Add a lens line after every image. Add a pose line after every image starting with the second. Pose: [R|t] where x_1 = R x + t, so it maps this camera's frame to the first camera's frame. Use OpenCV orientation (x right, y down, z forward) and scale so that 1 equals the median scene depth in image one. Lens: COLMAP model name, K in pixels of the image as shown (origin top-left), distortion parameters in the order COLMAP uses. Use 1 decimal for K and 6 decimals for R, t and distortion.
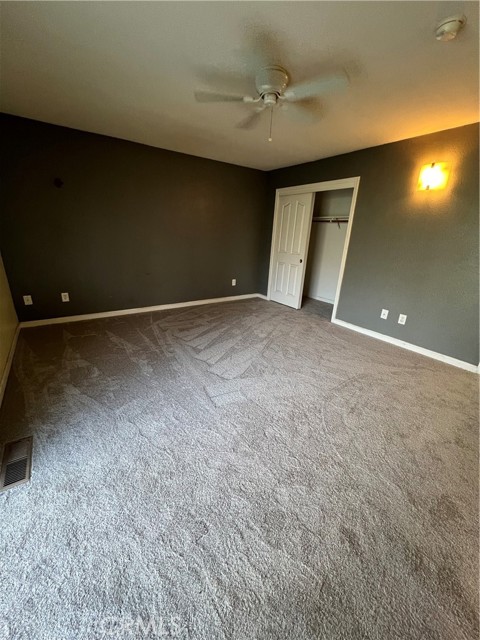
lens RADIAL K [[254.4, 0, 237.5], [0, 254.4, 319.3], [0, 0, 1]] dist [-0.002829, 0.000575]
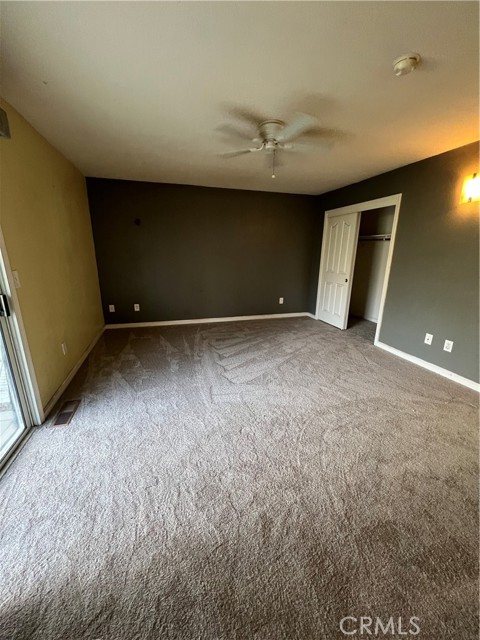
lens RADIAL K [[254.4, 0, 237.5], [0, 254.4, 319.3], [0, 0, 1]] dist [-0.002829, 0.000575]
pose [[0.948027, 0.050391, -0.314174, 0.226353], [-0.074522, 0.995081, -0.065270, 0.019656], [0.309340, 0.085291, 0.947119, -0.059606]]
